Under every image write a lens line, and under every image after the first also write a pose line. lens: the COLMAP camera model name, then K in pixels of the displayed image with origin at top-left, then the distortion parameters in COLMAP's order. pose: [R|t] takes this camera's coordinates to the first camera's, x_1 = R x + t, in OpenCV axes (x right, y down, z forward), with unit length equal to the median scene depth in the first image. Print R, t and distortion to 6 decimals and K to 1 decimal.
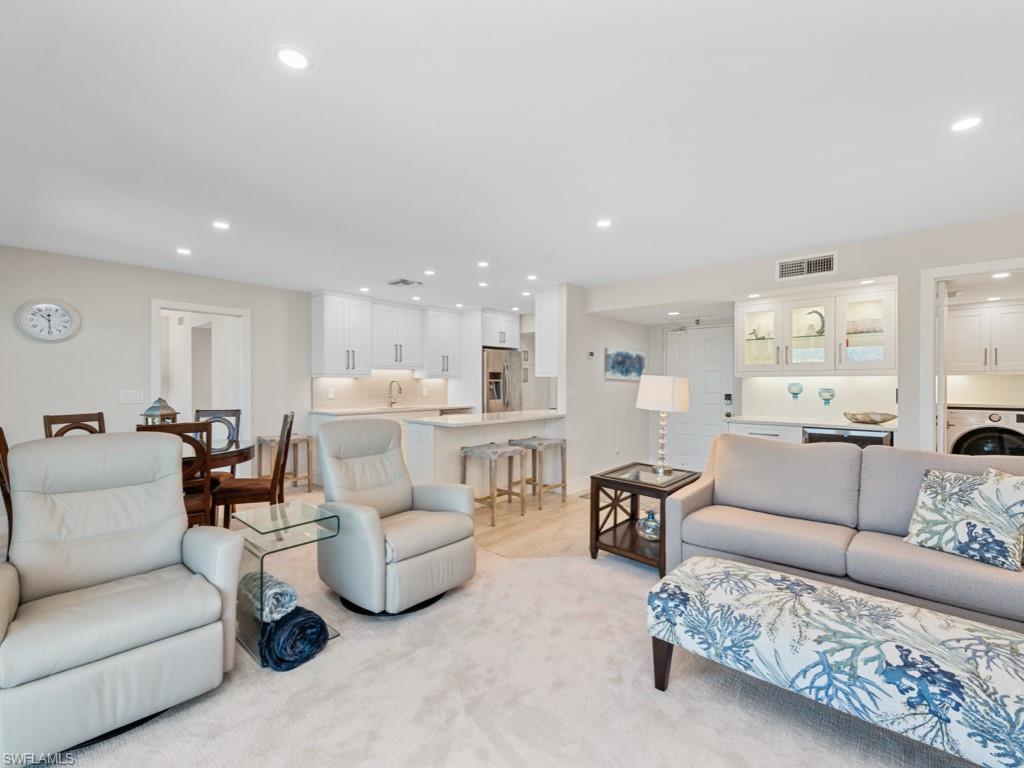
lens RADIAL K [[452.9, 0, 508.8], [0, 452.9, 387.0], [0, 0, 1]] dist [0.002438, -0.000354]
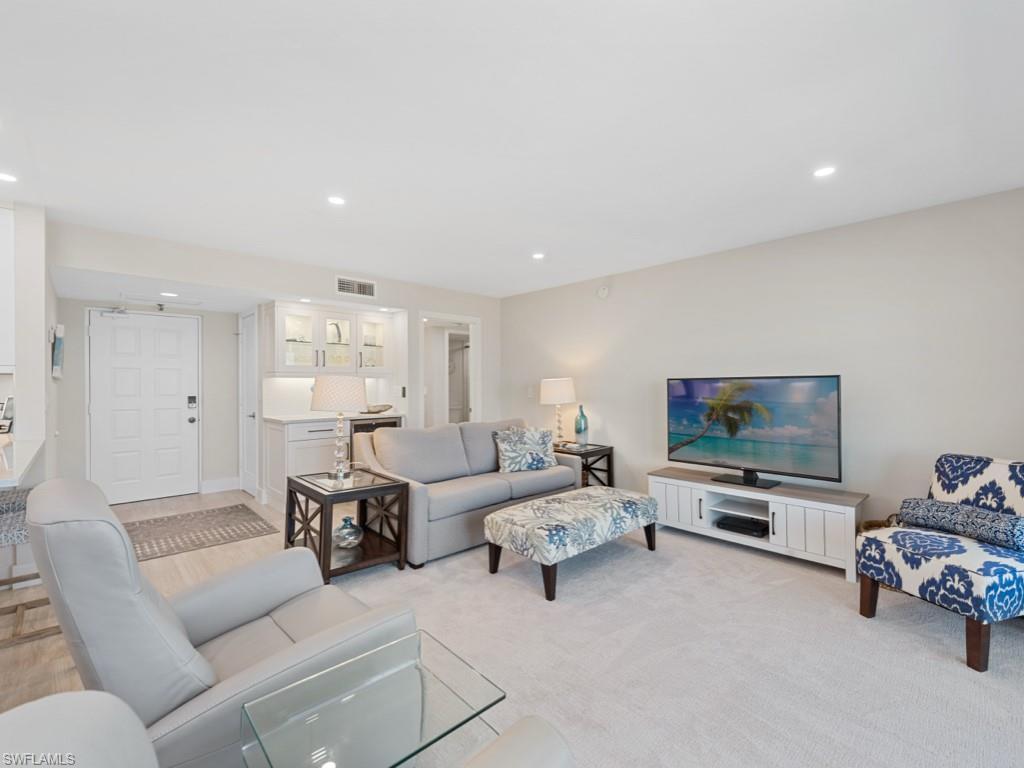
lens RADIAL K [[452.9, 0, 514.3], [0, 452.9, 382.6], [0, 0, 1]] dist [0.002438, -0.000354]
pose [[0.071596, 0.001184, 0.997433, -0.596525], [0.010399, 0.999944, -0.001933, -0.004332], [-0.997380, 0.010510, 0.071580, 0.558893]]
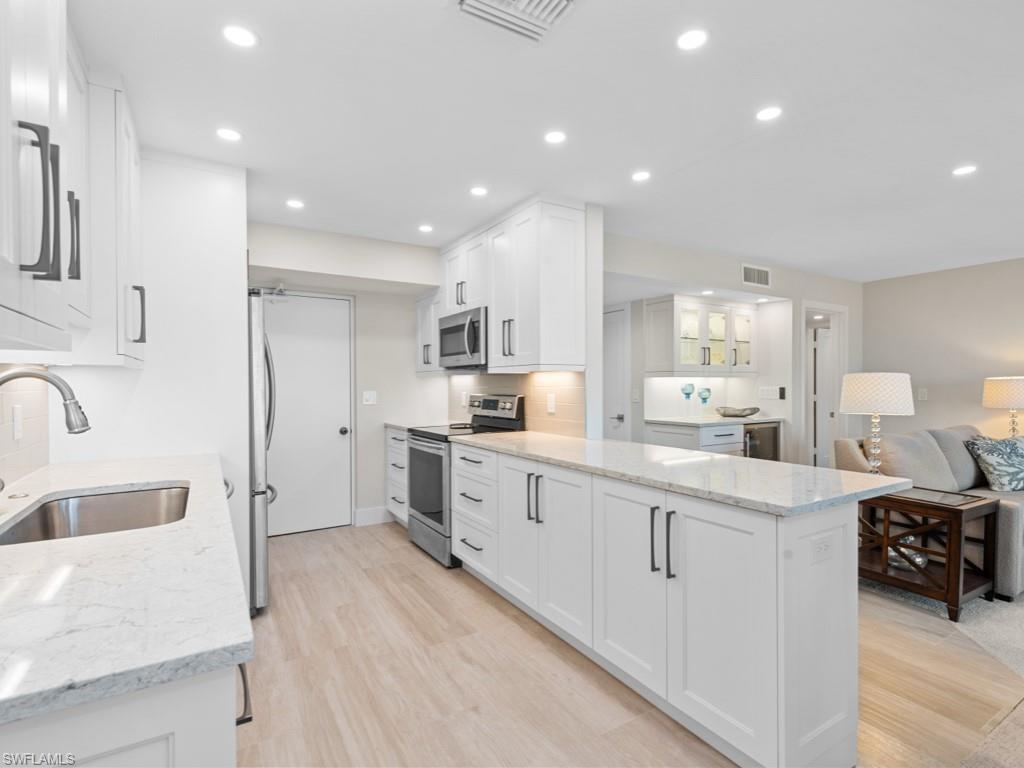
lens RADIAL K [[501.4, 0, 506.2], [0, 501.4, 393.0], [0, 0, 1]] dist [0.004404, 0.000361]
pose [[0.284921, -0.018202, 0.958378, -0.764622], [0.012031, 0.999809, 0.015412, -0.012689], [-0.958476, 0.007139, 0.285085, 1.396611]]
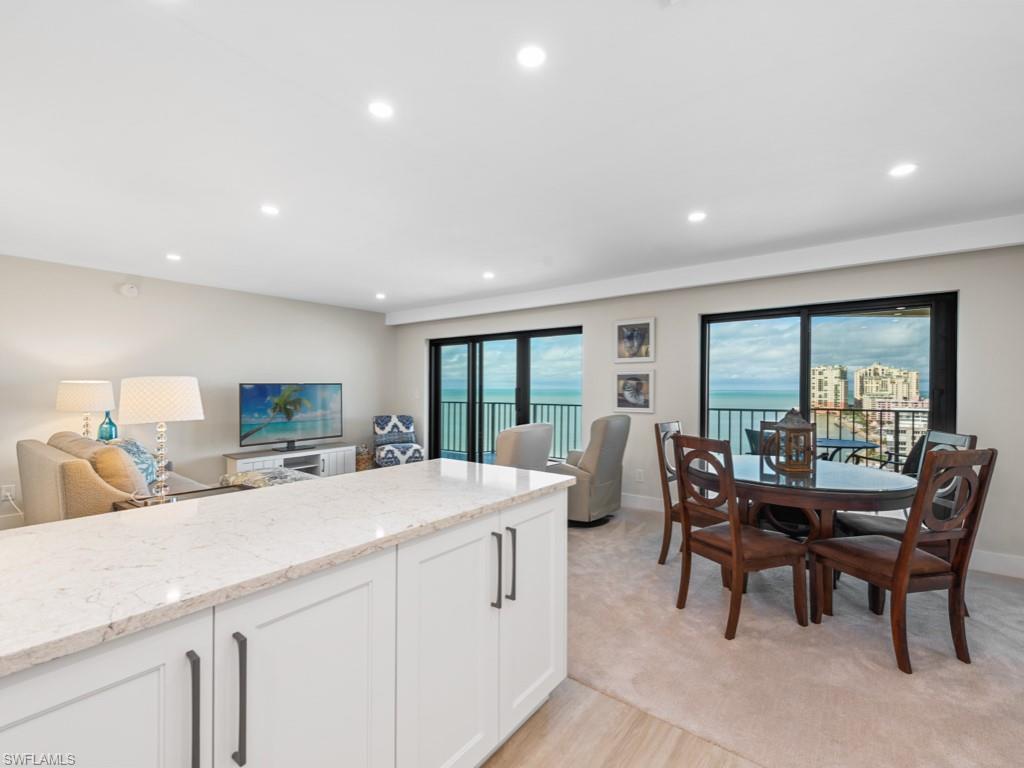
lens RADIAL K [[452.9, 0, 517.6], [0, 452.9, 386.8], [0, 0, 1]] dist [0.002438, -0.000354]
pose [[-0.994967, -0.005557, -0.100044, -0.175260], [-0.006544, 0.999933, 0.009538, -0.020890], [0.099984, 0.010145, -0.994937, 1.822948]]
